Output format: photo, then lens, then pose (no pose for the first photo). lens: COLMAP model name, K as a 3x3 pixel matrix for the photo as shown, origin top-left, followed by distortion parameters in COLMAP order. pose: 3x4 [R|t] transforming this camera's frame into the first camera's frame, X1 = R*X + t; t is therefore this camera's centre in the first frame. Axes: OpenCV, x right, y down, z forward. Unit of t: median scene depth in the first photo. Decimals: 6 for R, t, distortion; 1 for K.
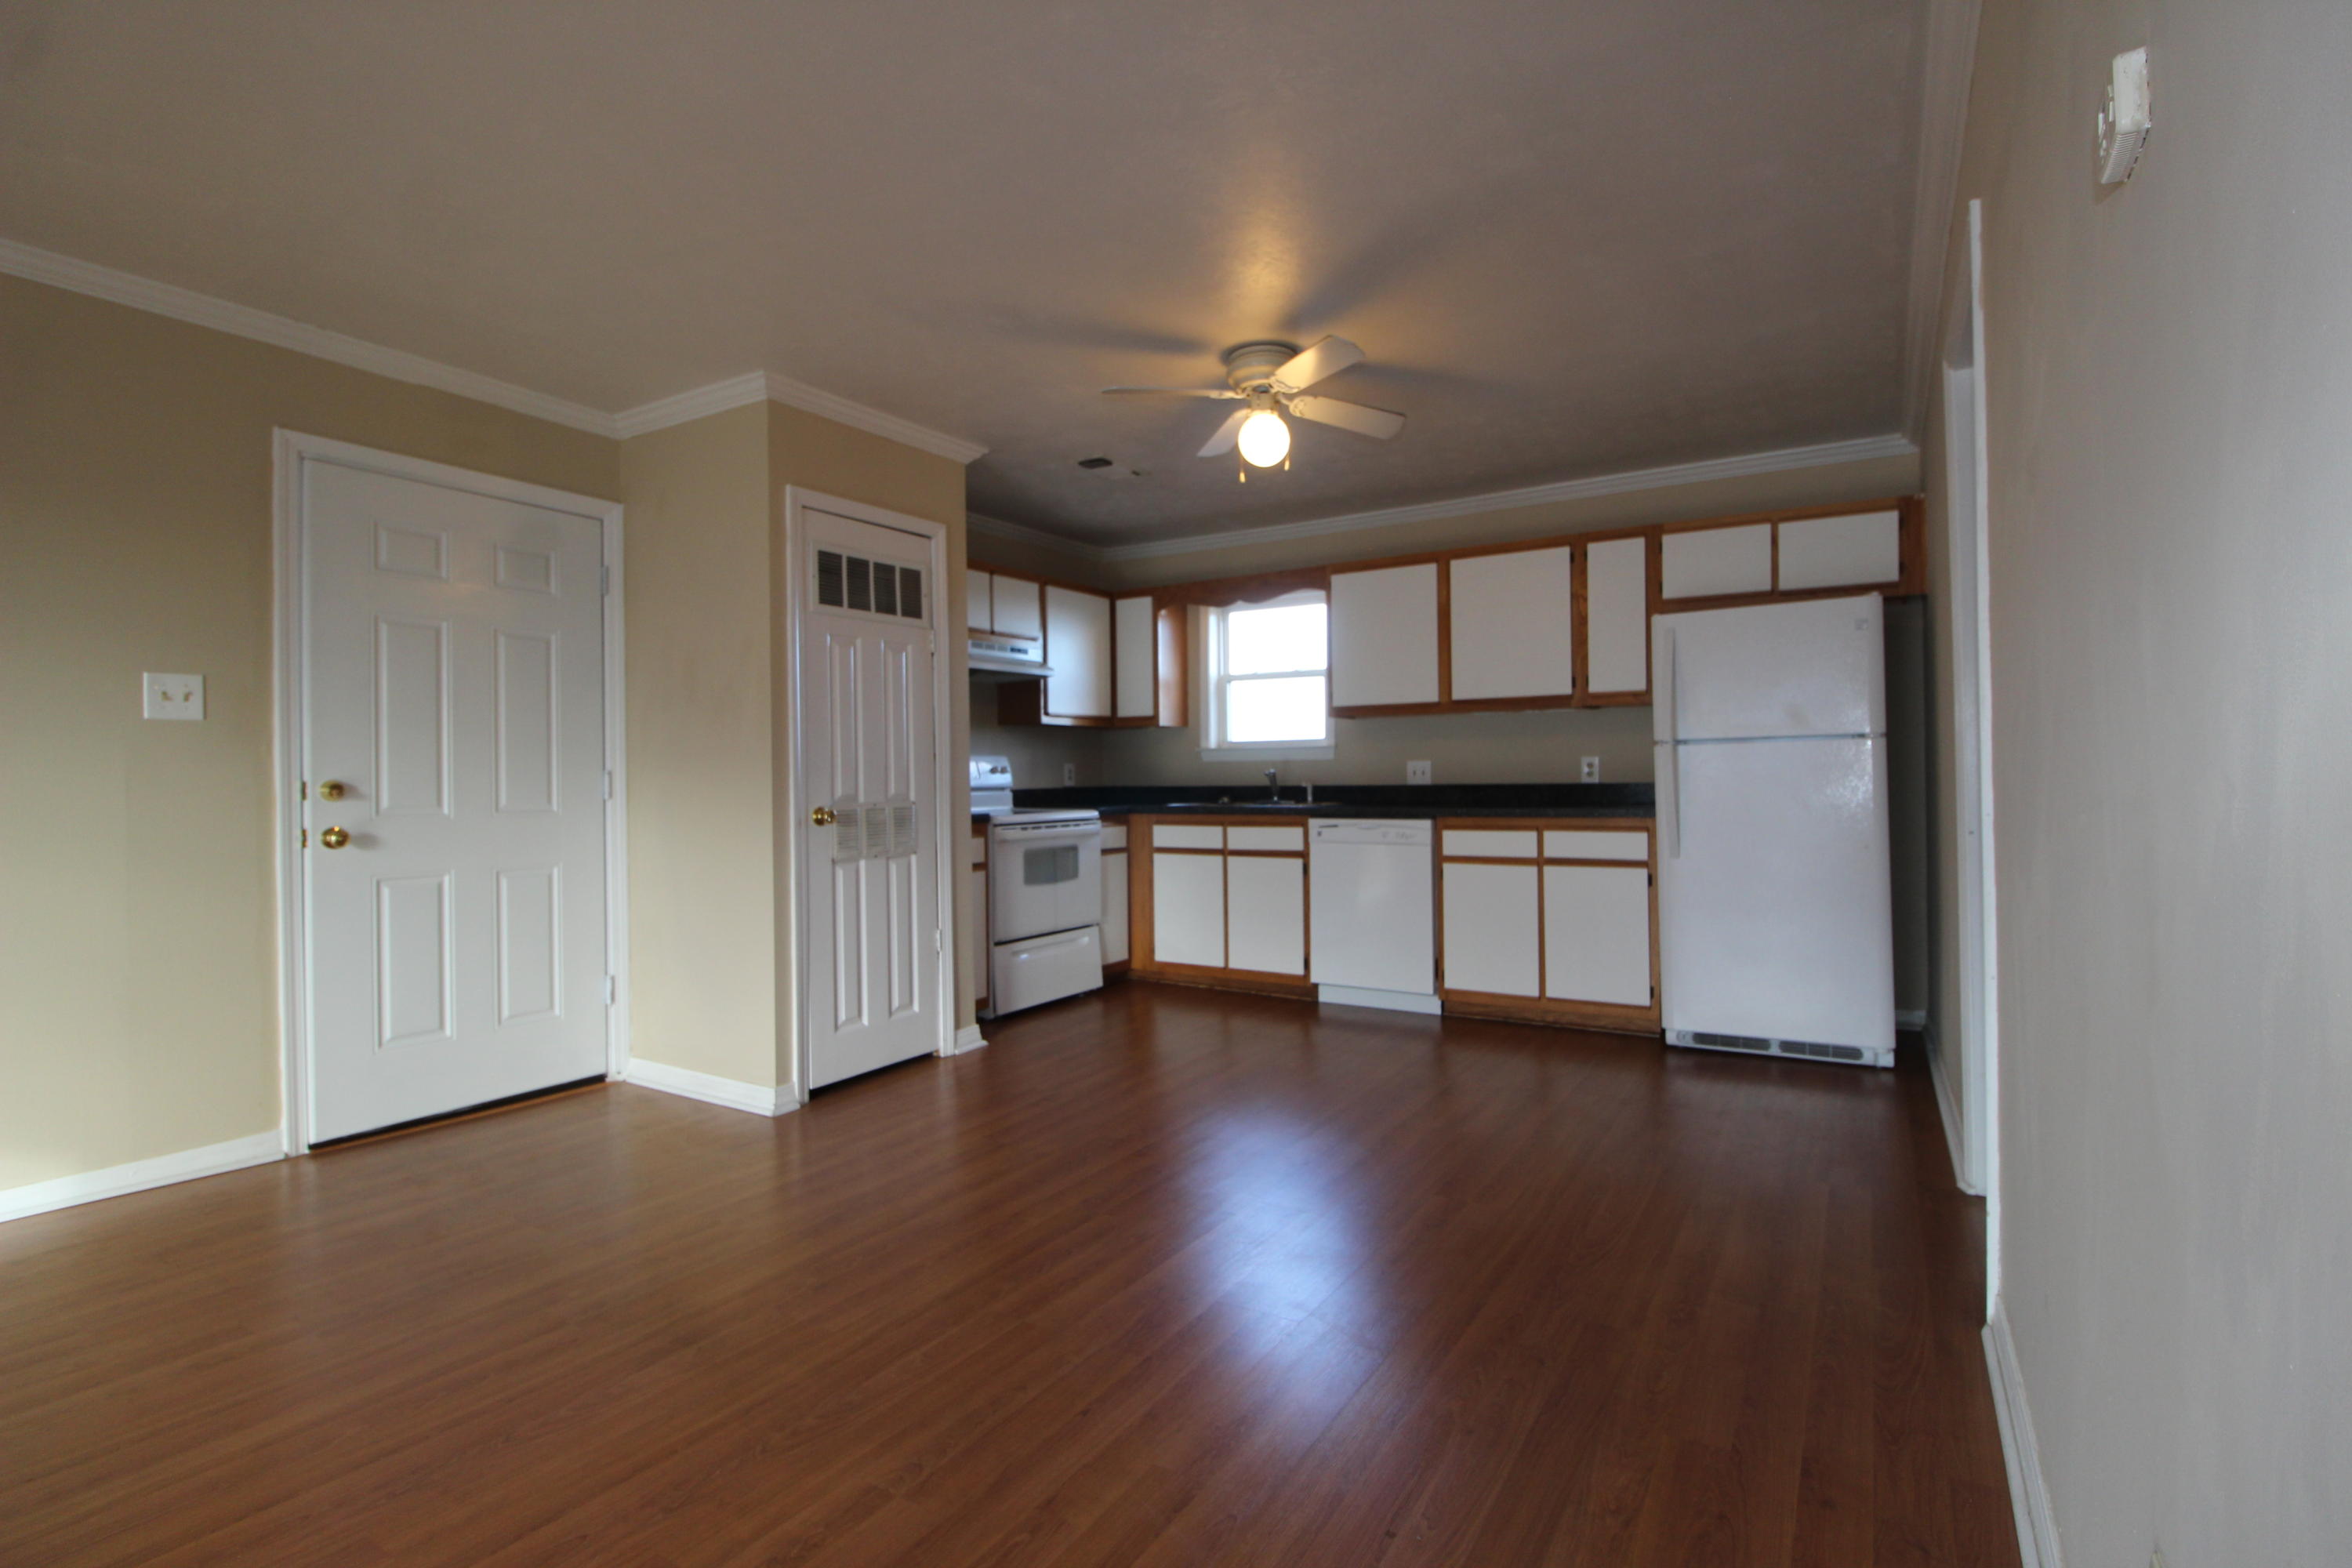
lens RADIAL K [[1101.4, 0, 1184.7], [0, 1101.4, 776.3], [0, 0, 1]] dist [-0.012951, -0.000656]
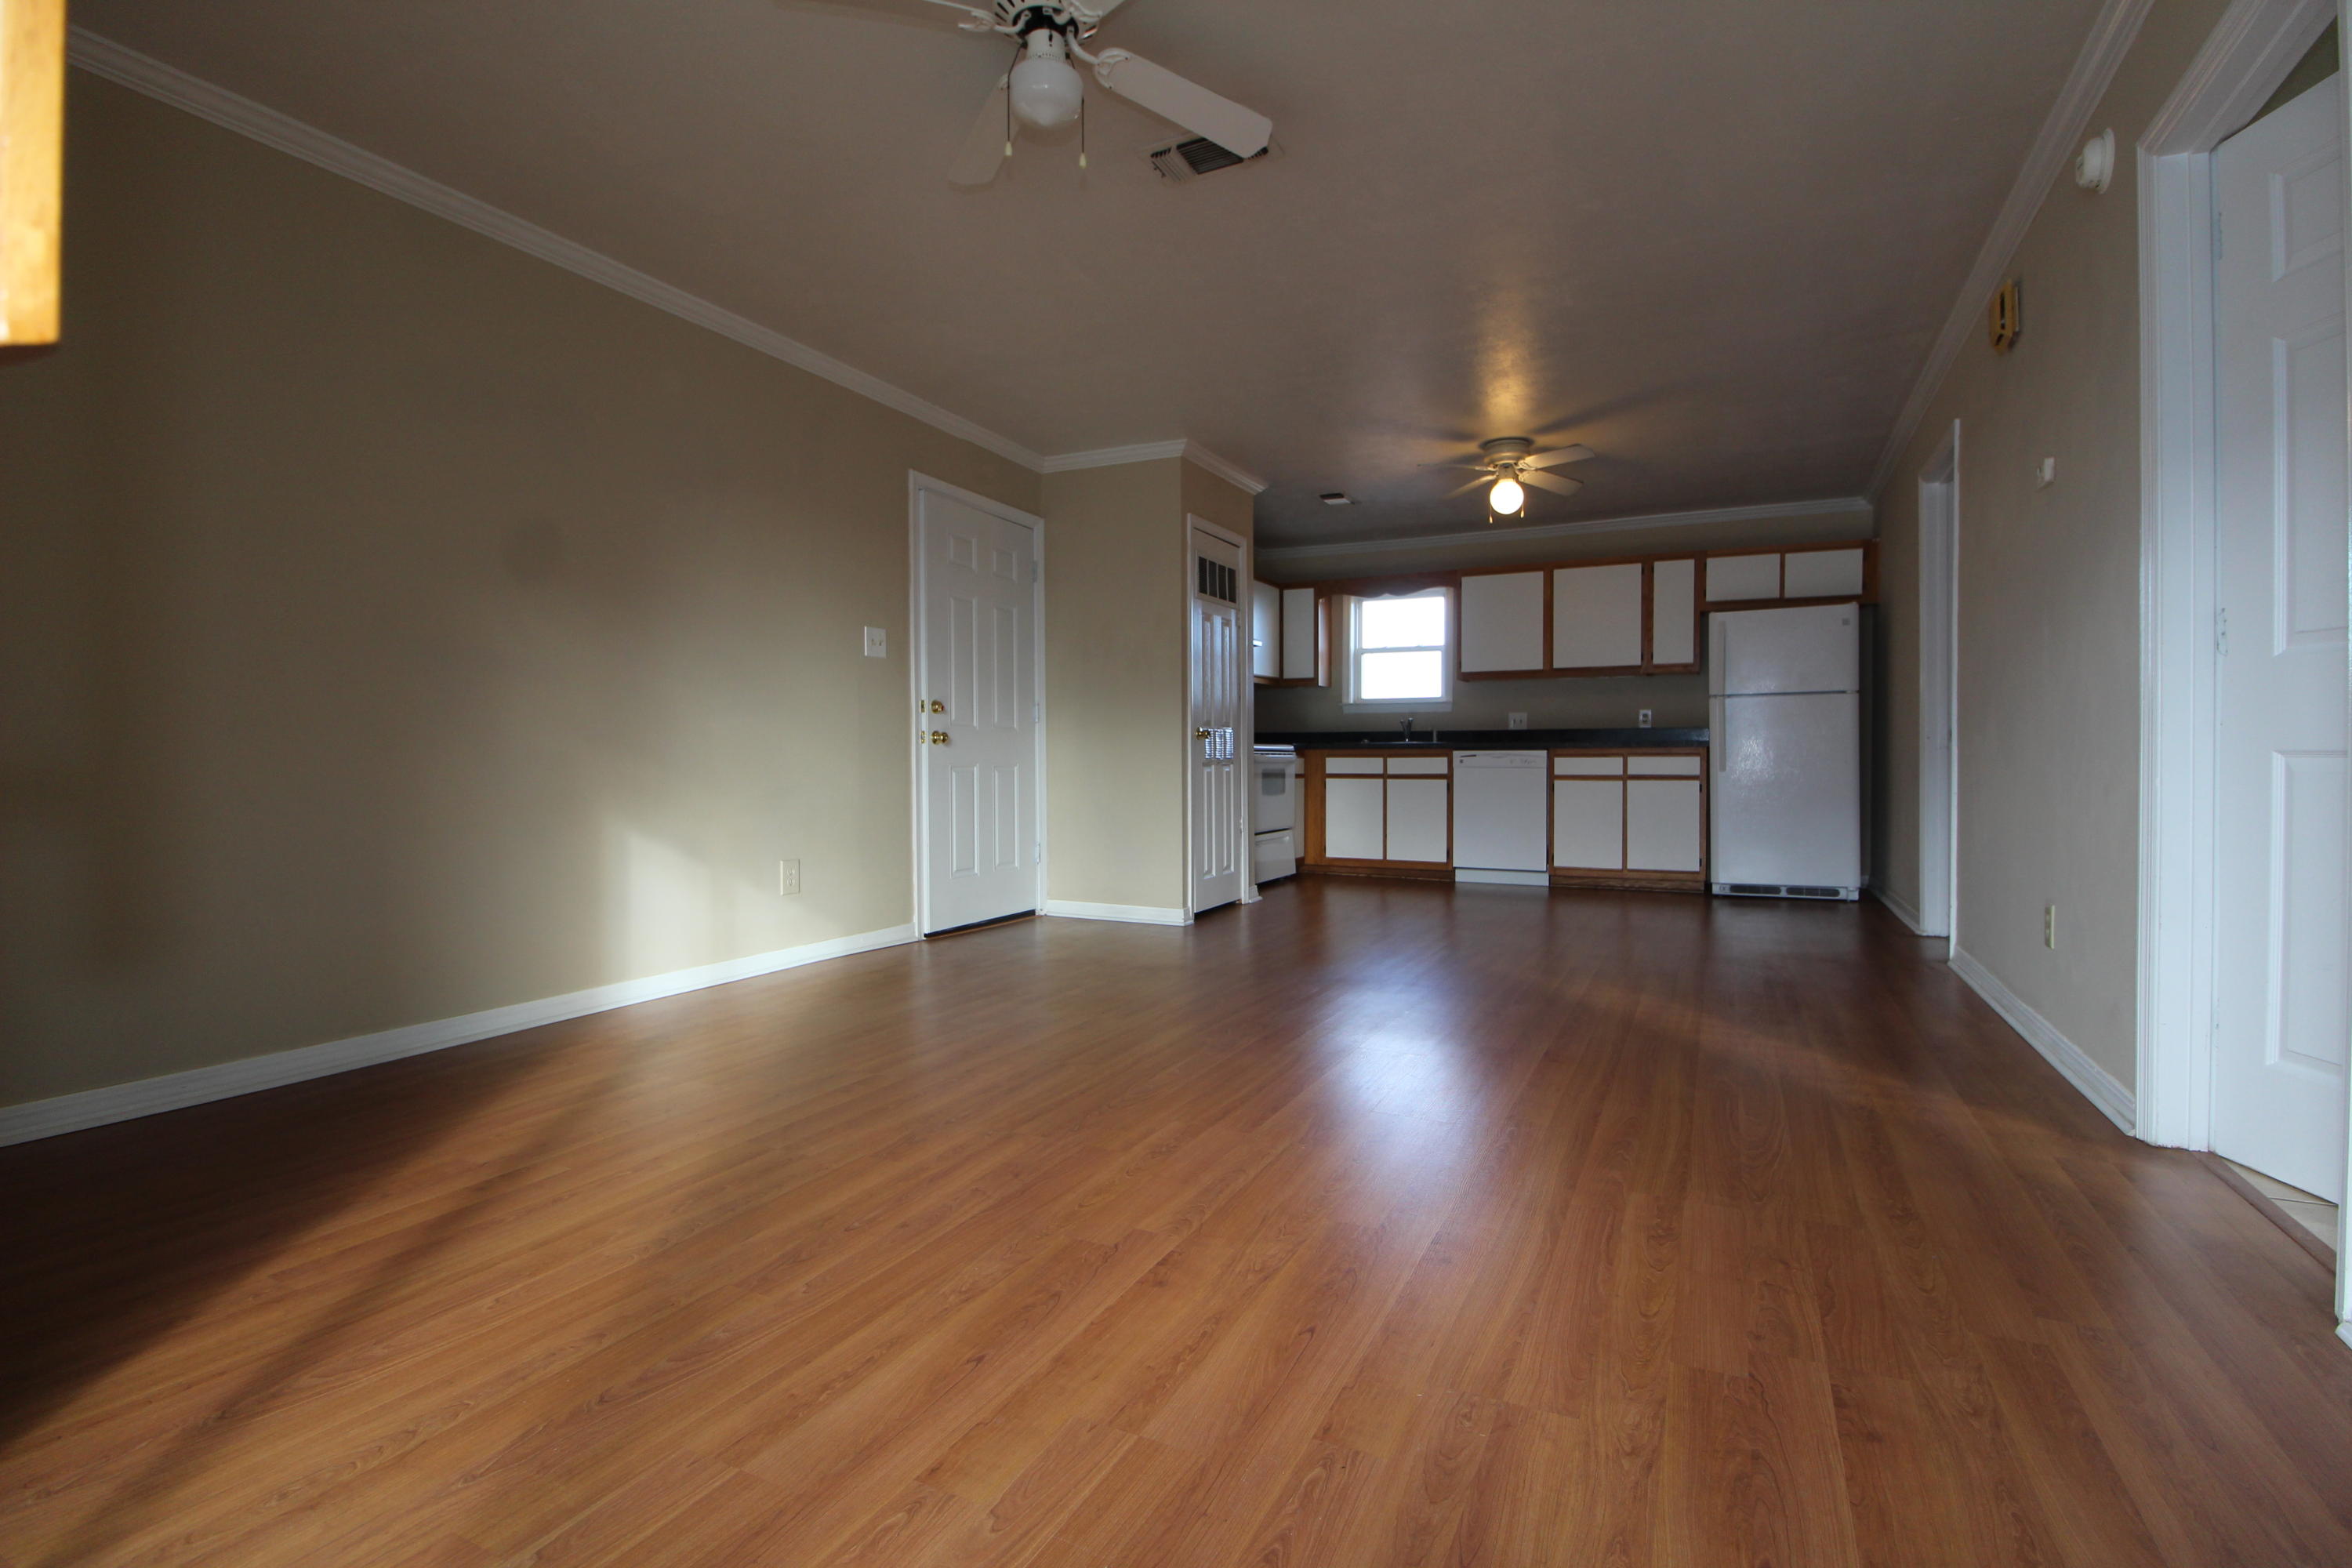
lens RADIAL K [[1101.4, 0, 1183.6], [0, 1101.4, 783.3], [0, 0, 1]] dist [-0.012951, -0.000656]
pose [[0.995173, 0.008347, 0.097785, -0.439422], [-0.010504, 0.999712, 0.021558, 0.063846], [-0.097577, -0.022481, 0.994974, -0.441218]]
